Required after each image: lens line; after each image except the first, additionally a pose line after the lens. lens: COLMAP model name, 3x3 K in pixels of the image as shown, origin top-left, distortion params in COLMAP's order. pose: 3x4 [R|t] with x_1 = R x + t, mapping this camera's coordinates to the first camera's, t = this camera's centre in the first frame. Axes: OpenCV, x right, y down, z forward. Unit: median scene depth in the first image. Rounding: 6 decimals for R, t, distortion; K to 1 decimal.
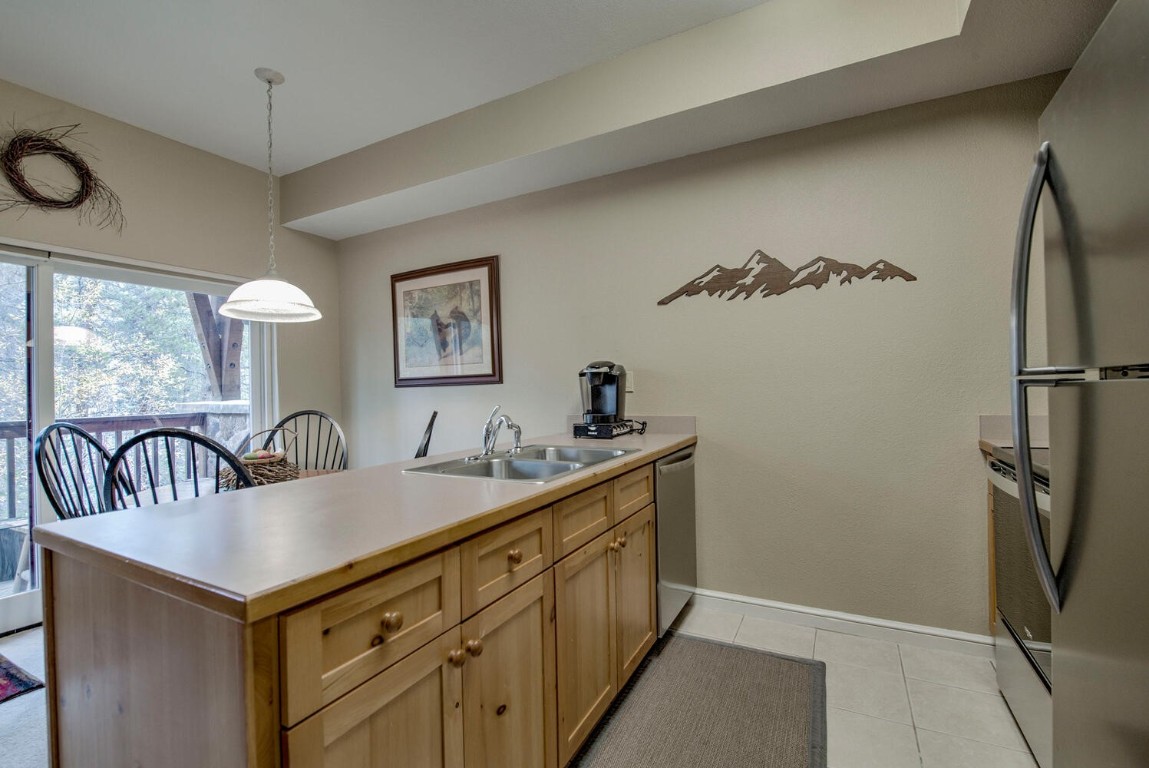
lens RADIAL K [[502.7, 0, 571.8], [0, 502.7, 386.2], [0, 0, 1]] dist [-0.014251, -0.000889]
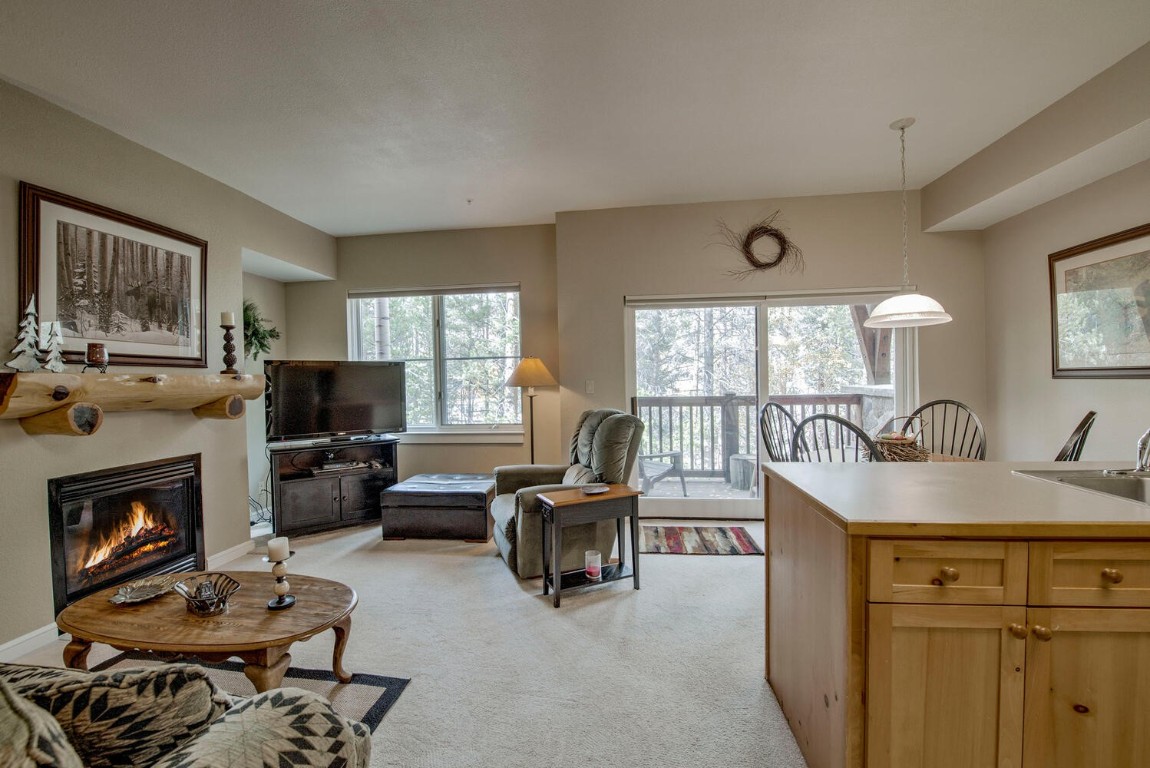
lens RADIAL K [[470.6, 0, 575.6], [0, 470.6, 384.7], [0, 0, 1]] dist [-0.016227, -0.001520]
pose [[0.364990, 0.027609, -0.930602, 0.163707], [0.018060, 0.999162, 0.036726, -0.047948], [0.930836, -0.030211, 0.364185, -0.160764]]
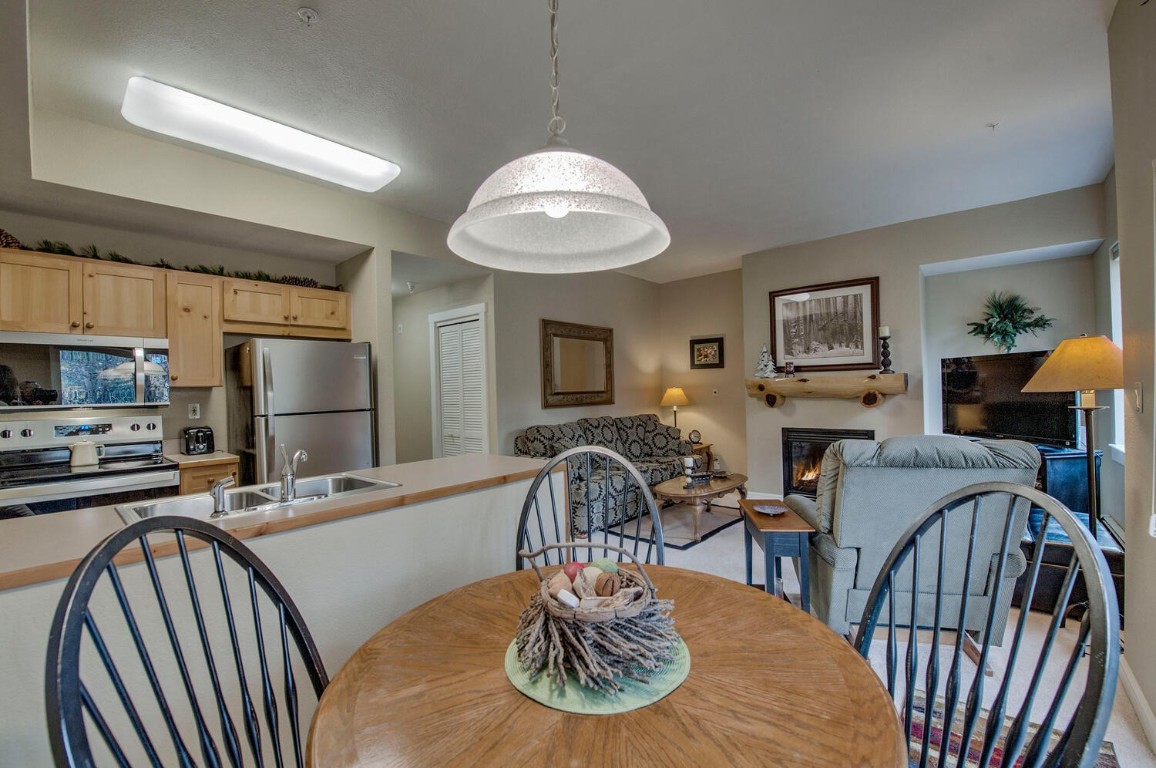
lens RADIAL K [[473.1, 0, 581.2], [0, 473.1, 390.9], [0, 0, 1]] dist [-0.016227, -0.001520]
pose [[-0.976799, 0.048154, 0.208672, -0.677007], [0.047478, 0.998838, -0.008252, -0.022452], [-0.208827, 0.001847, -0.977951, 1.348755]]
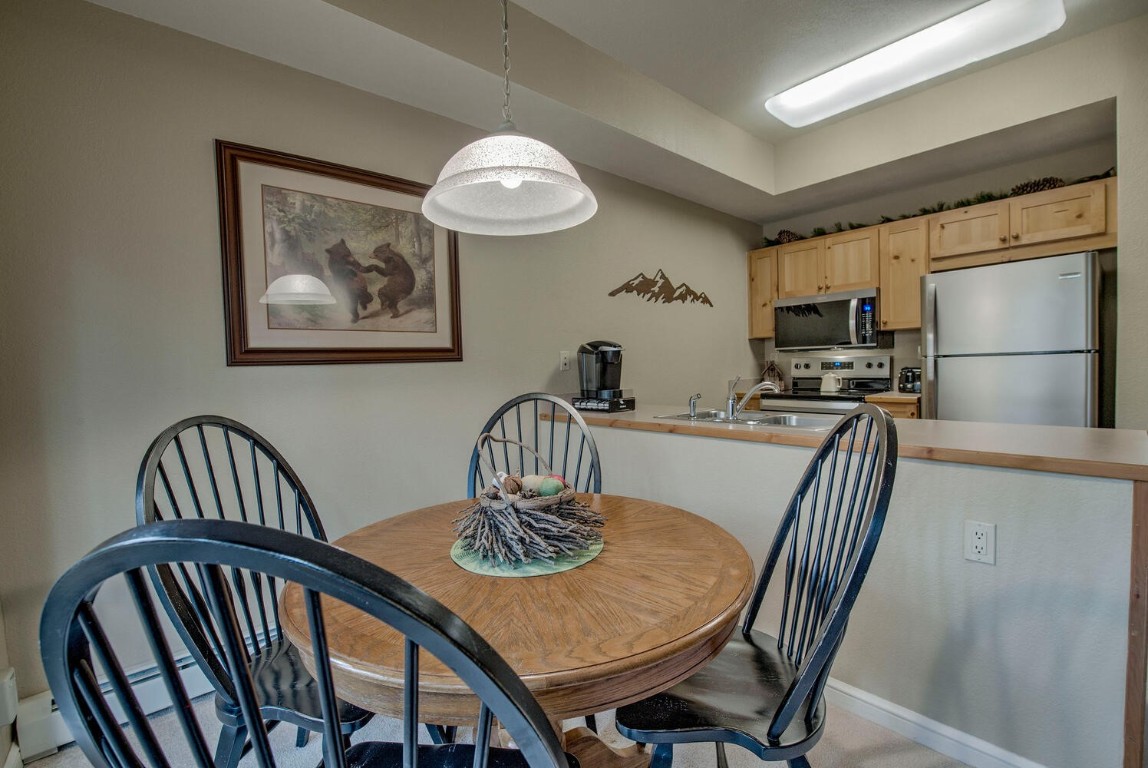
lens RADIAL K [[502.3, 0, 577.8], [0, 502.3, 388.2], [0, 0, 1]] dist [-0.014251, -0.000889]
pose [[0.343876, -0.027354, 0.938616, -1.047018], [0.013844, 0.999615, 0.024059, 0.026699], [-0.938913, 0.004721, 0.344123, 0.736950]]
